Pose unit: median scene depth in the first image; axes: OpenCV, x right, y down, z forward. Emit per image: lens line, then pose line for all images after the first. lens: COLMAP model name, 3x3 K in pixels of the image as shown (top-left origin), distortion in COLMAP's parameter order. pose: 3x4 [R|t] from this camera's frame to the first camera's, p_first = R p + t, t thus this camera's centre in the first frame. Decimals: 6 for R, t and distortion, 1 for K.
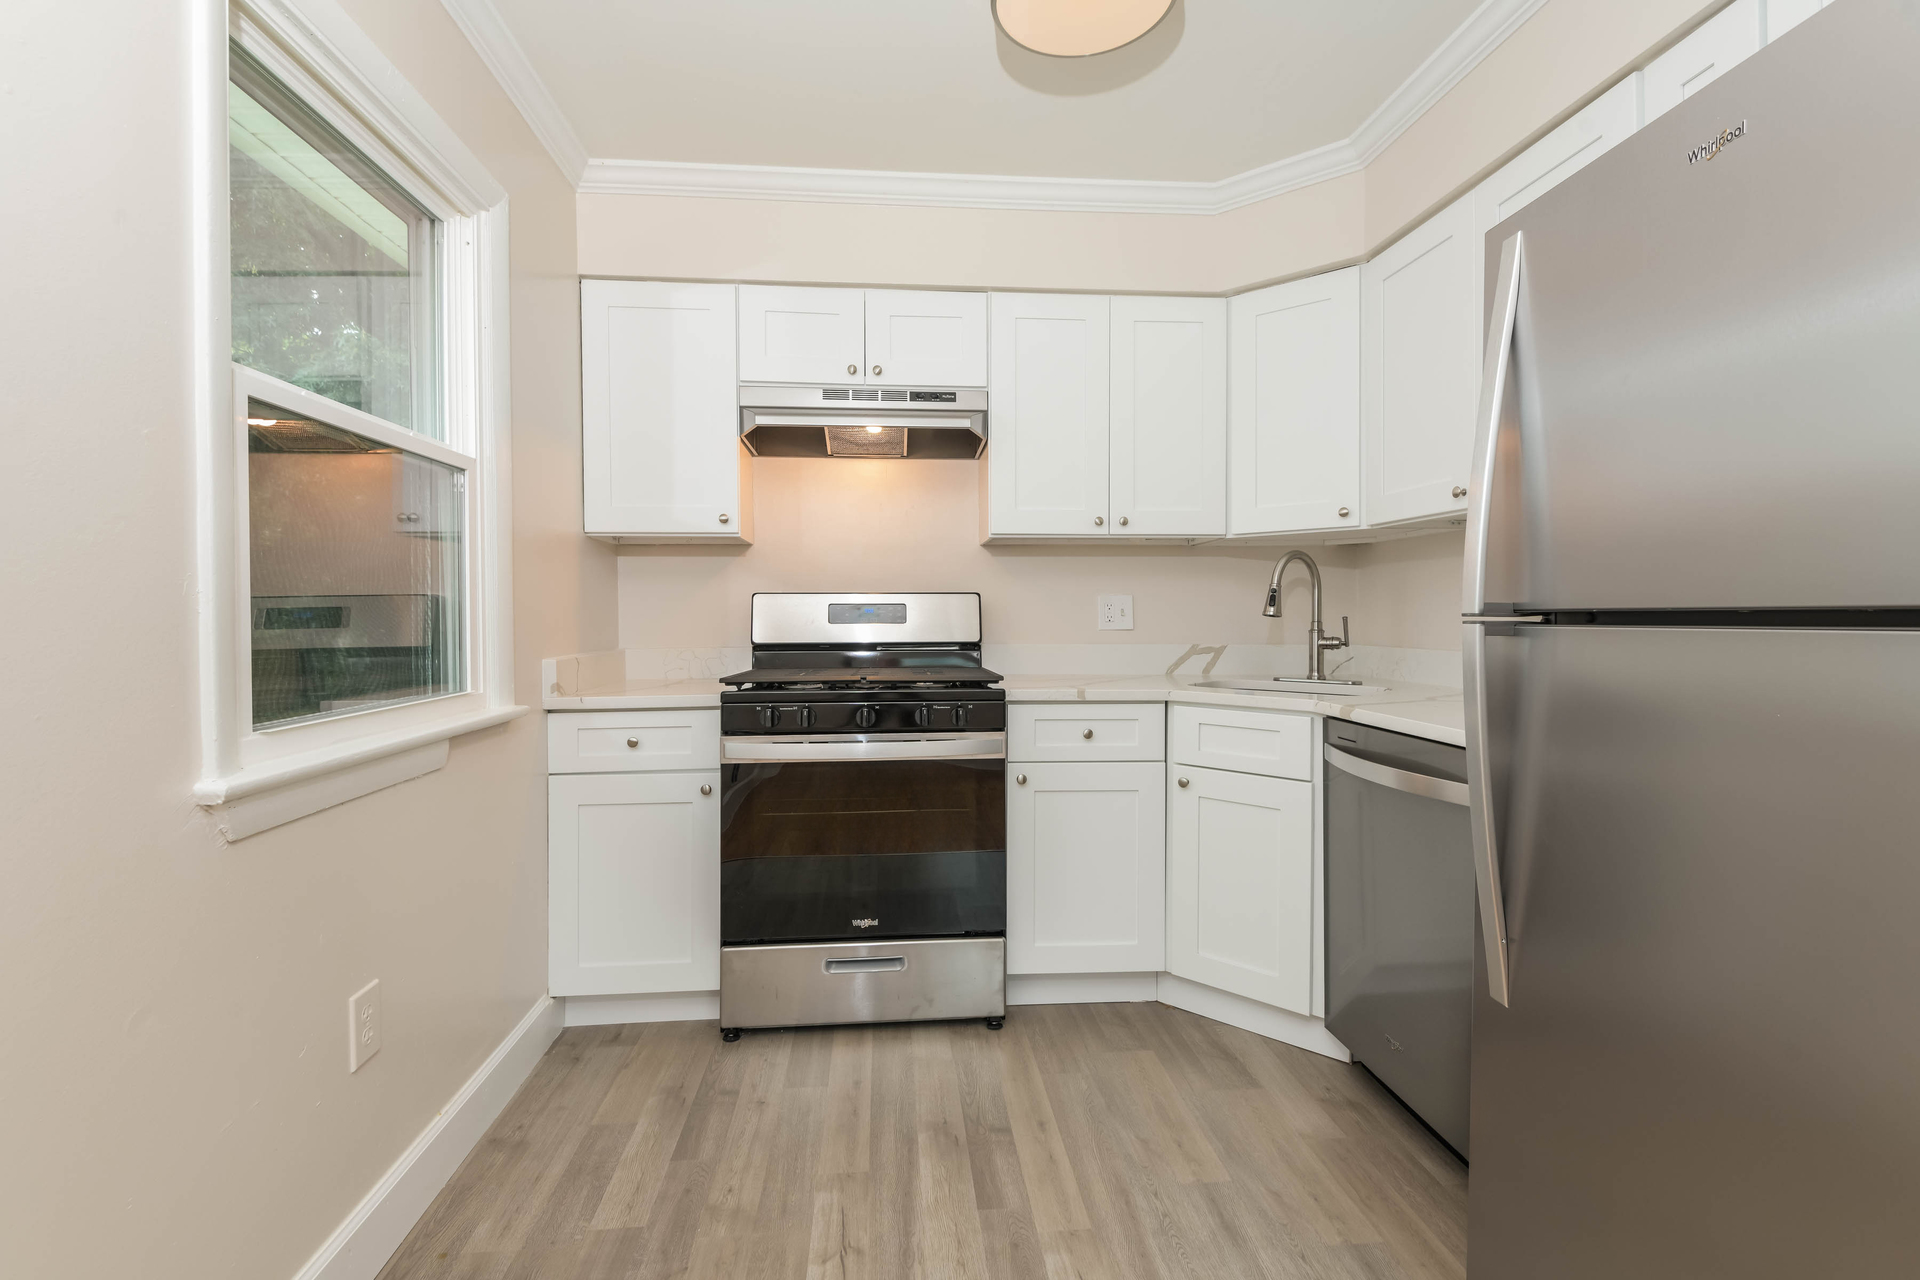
lens RADIAL K [[862.1, 0, 958.4], [0, 862.1, 632.4], [0, 0, 1]] dist [-0.029504, 0.004704]
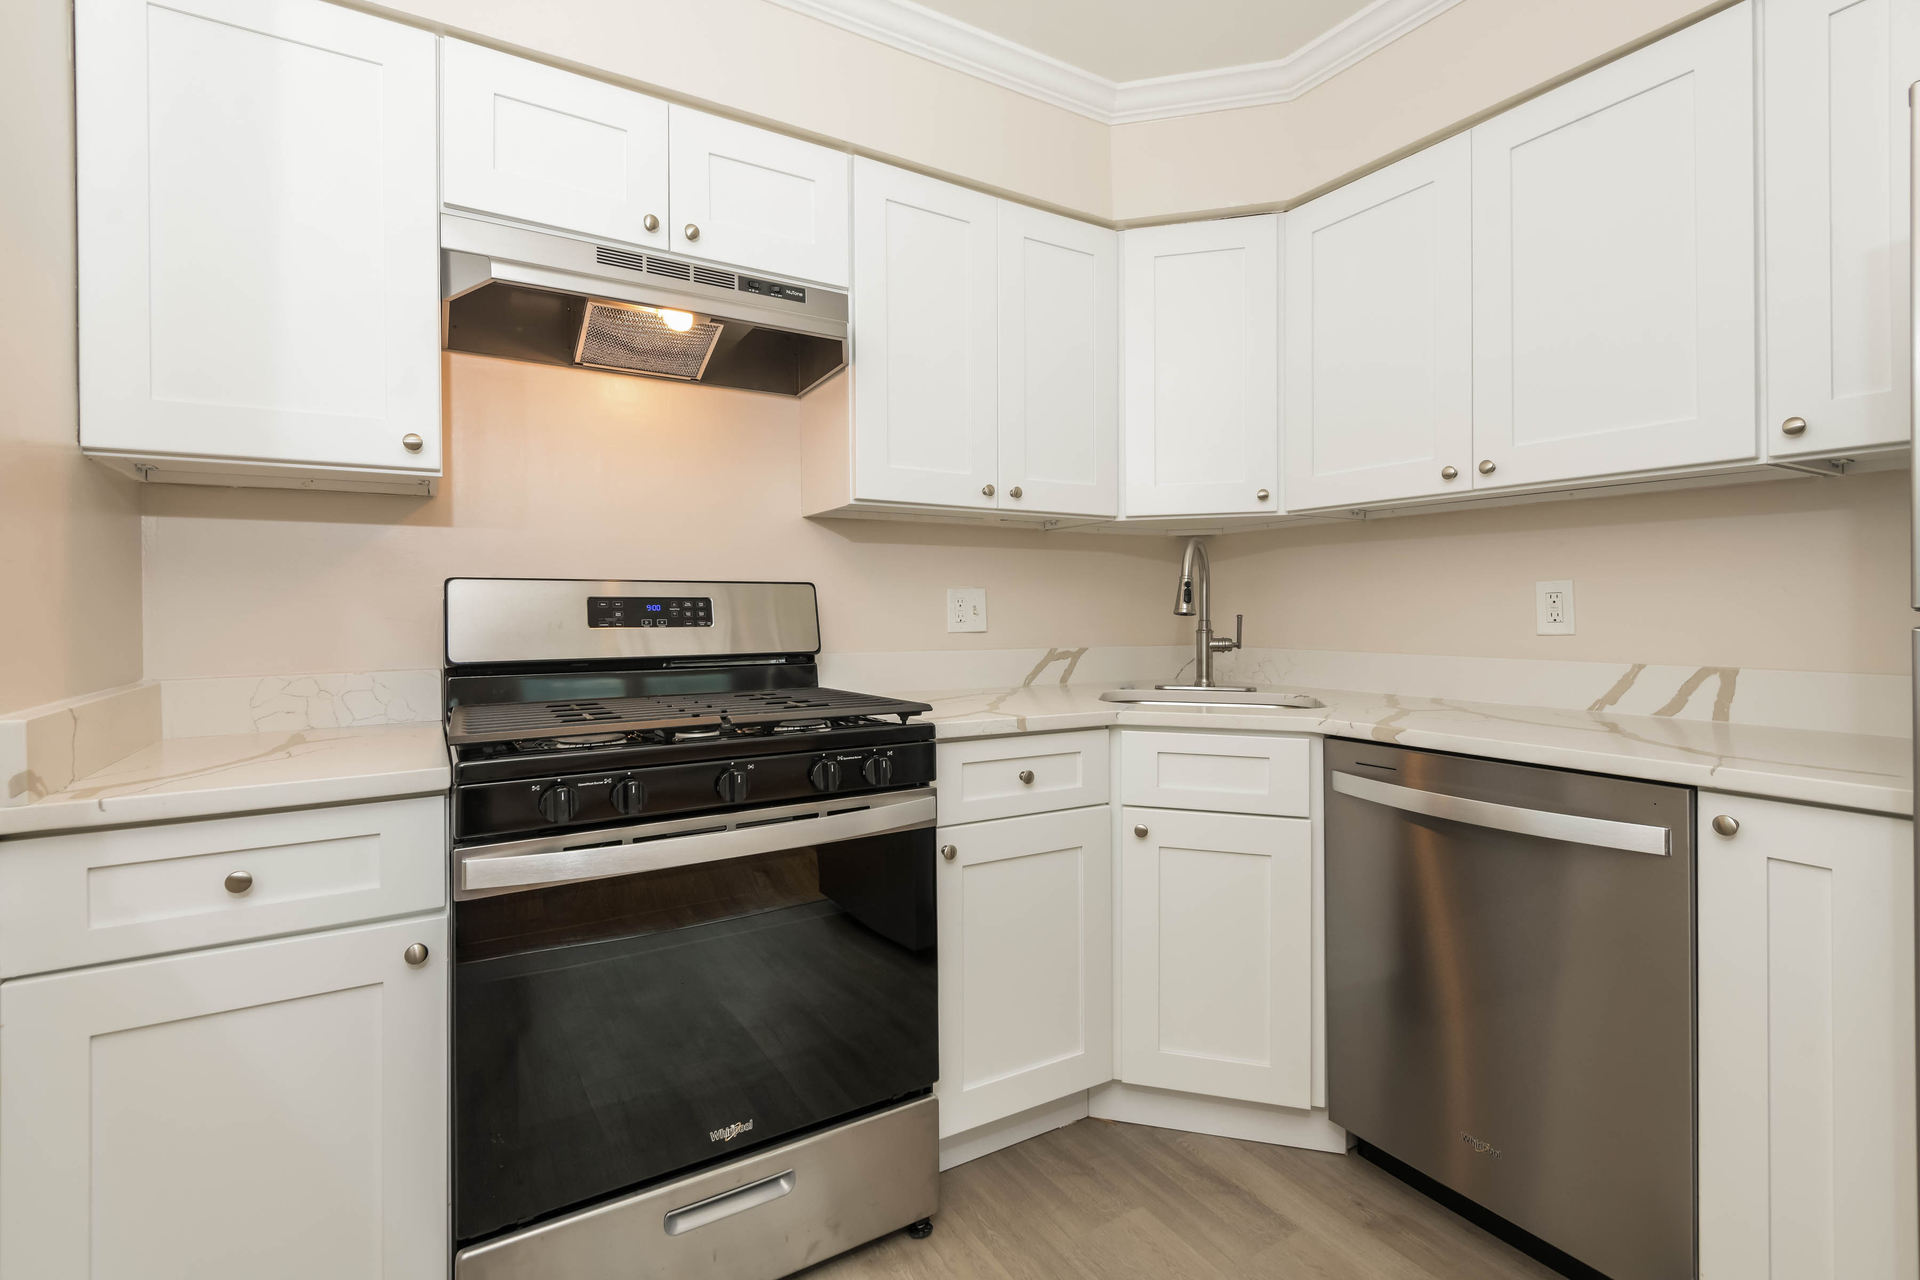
lens RADIAL K [[871.4, 0, 981.4], [0, 871.4, 615.6], [0, 0, 1]] dist [-0.008860, -0.001827]
pose [[0.893553, -0.003318, 0.448945, -0.204391], [0.011341, 0.999820, -0.015183, -0.007369], [-0.448814, 0.018658, 0.893430, 0.346617]]
